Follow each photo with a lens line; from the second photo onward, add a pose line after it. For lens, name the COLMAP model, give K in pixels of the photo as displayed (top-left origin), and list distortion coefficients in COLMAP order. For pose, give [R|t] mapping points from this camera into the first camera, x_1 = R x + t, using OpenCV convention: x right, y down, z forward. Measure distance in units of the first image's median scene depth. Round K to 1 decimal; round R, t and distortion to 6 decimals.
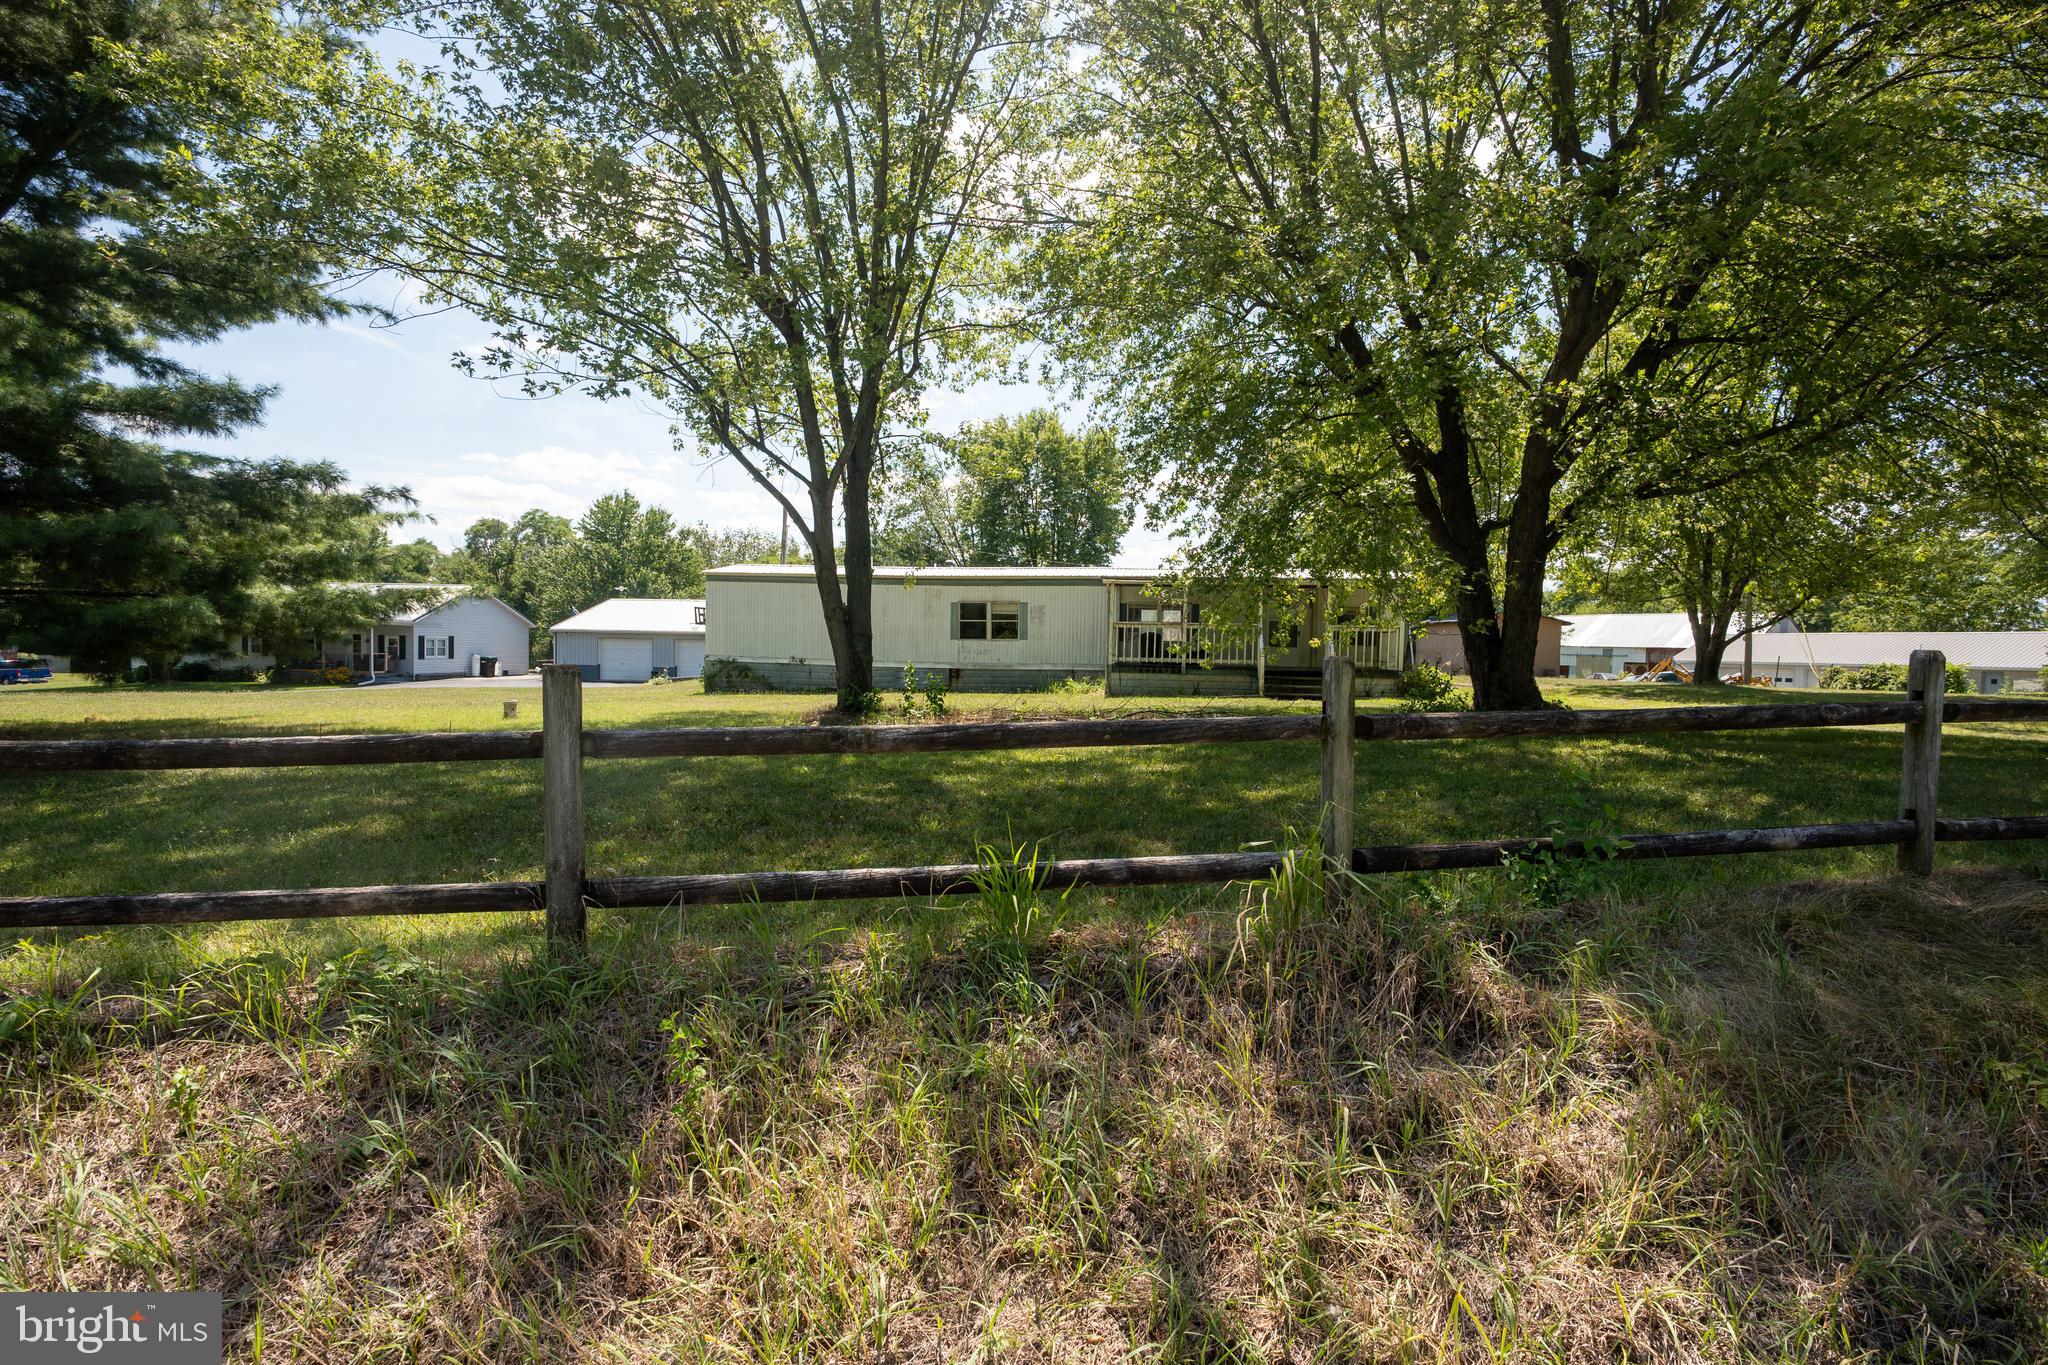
lens RADIAL K [[975.7, 0, 1024.0], [0, 975.7, 682.5], [0, 0, 1]] dist [-0.000281, -0.000069]
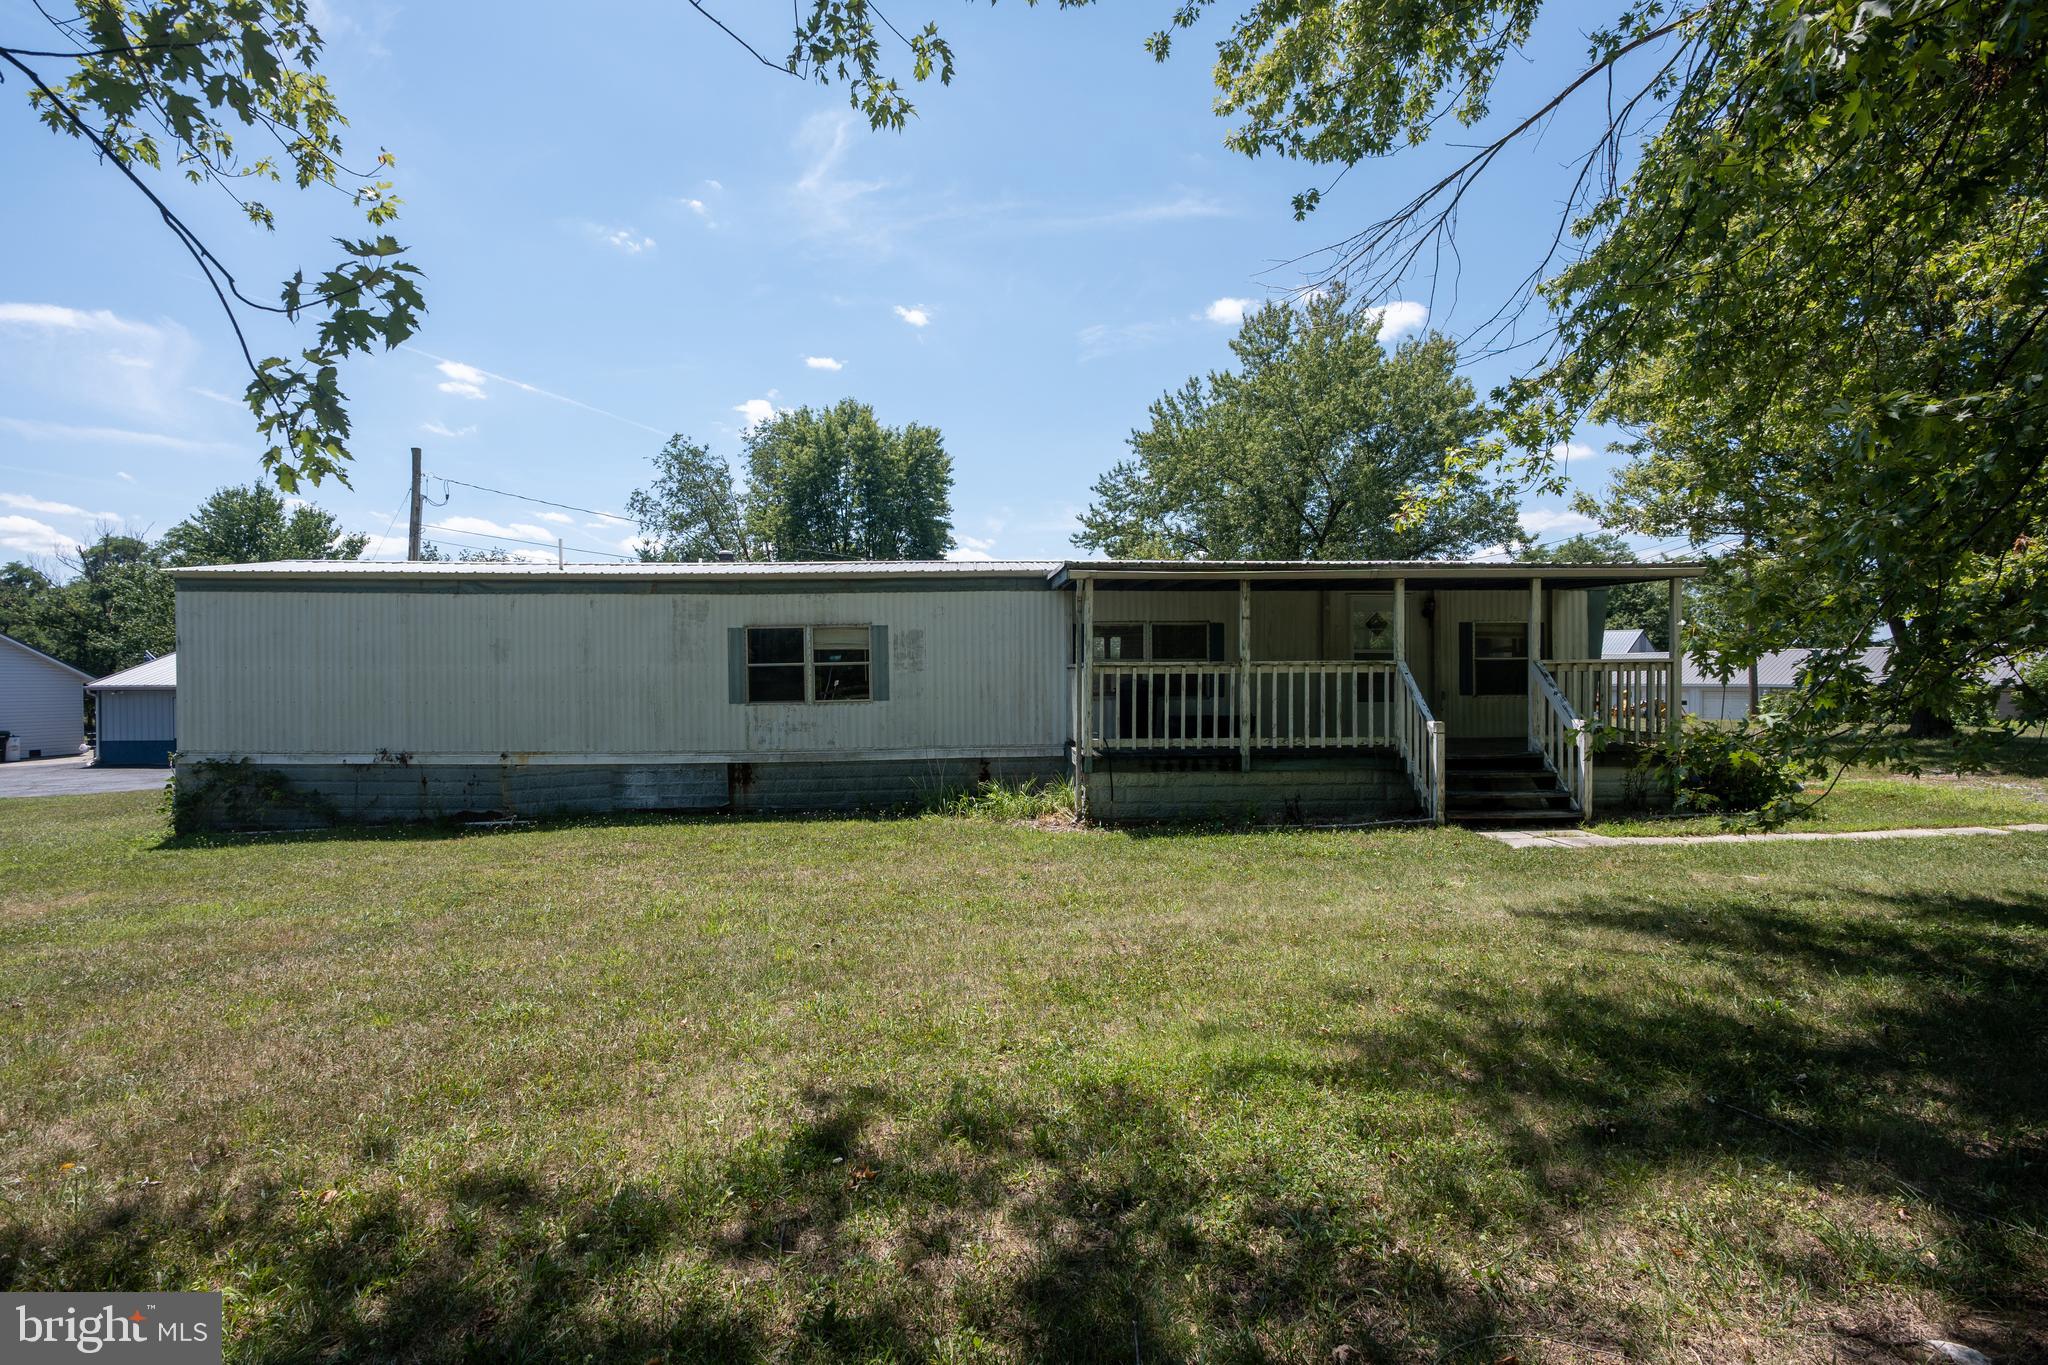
lens RADIAL K [[975.7, 0, 1024.0], [0, 975.7, 682.5], [0, 0, 1]] dist [-0.000281, -0.000069]
pose [[0.979626, -0.026918, 0.199019, -0.013532], [0.033206, 0.999047, -0.028324, -0.017626], [-0.198067, 0.034355, 0.979586, 0.240916]]
